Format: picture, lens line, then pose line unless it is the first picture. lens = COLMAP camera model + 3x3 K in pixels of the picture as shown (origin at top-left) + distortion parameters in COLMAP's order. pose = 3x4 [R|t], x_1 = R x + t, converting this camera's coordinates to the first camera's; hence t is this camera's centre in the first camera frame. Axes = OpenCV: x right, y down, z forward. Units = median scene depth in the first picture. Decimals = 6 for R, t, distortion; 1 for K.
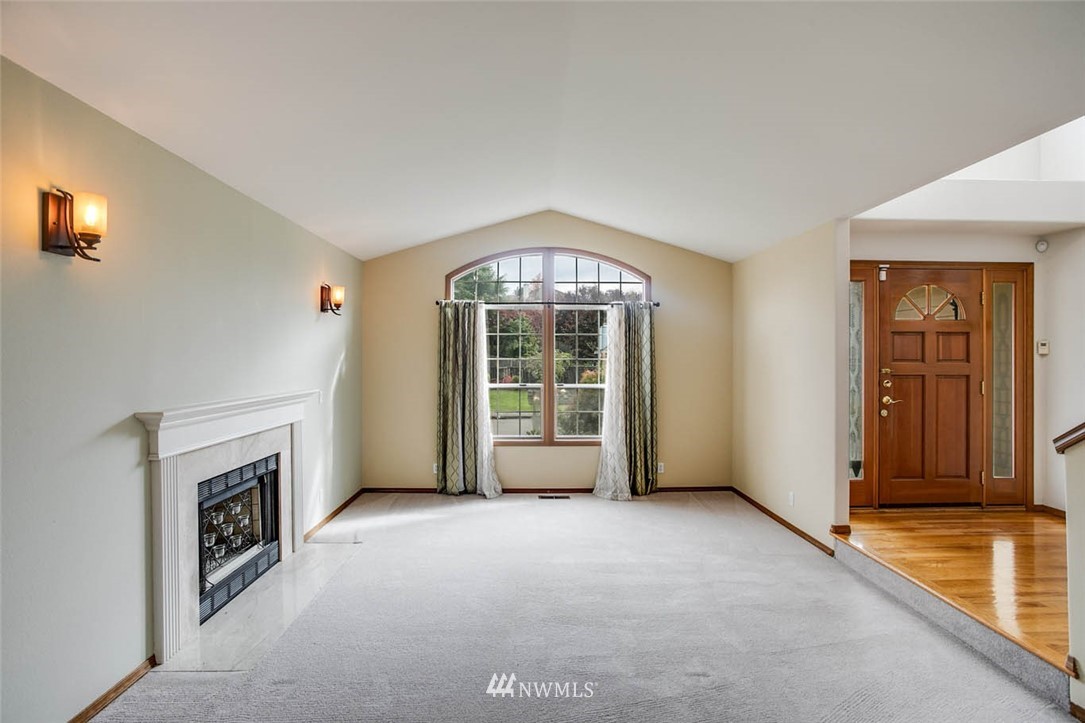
lens RADIAL K [[526.0, 0, 535.6], [0, 526.0, 360.9], [0, 0, 1]] dist [-0.054515, 0.026653]
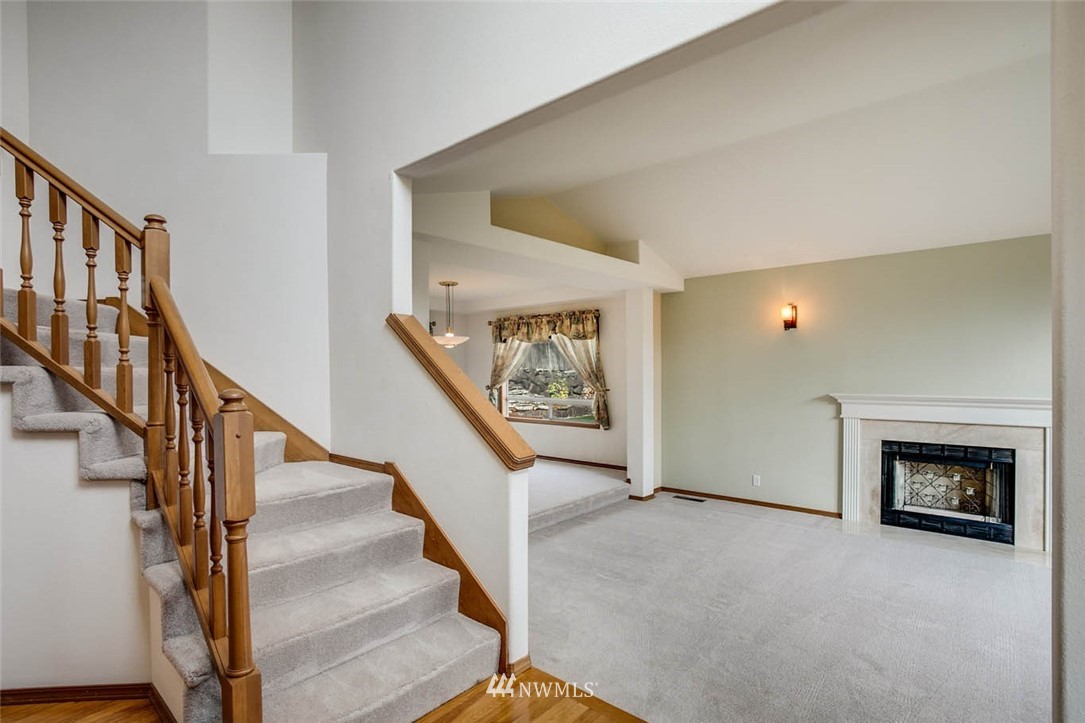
lens RADIAL K [[526.0, 0, 535.6], [0, 526.0, 360.9], [0, 0, 1]] dist [-0.054515, 0.026653]
pose [[-0.681454, 0.021411, -0.731548, 0.763187], [0.023282, 0.999700, 0.007572, -0.036659], [0.731490, -0.011873, -0.681748, 0.733820]]
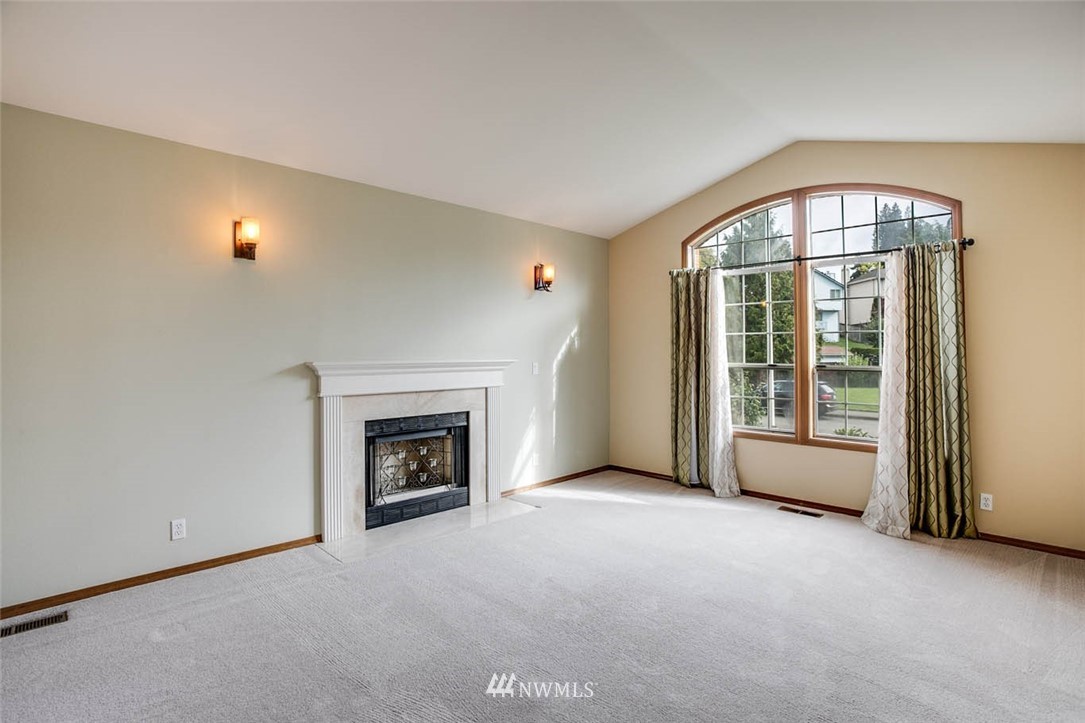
lens RADIAL K [[535.1, 0, 536.0], [0, 535.1, 351.0], [0, 0, 1]] dist [-0.084135, 0.040275]
pose [[0.690790, 0.002065, -0.723053, 0.347922], [-0.006524, 0.999973, -0.003376, 0.032899], [0.723026, 0.007049, 0.690784, 0.207106]]
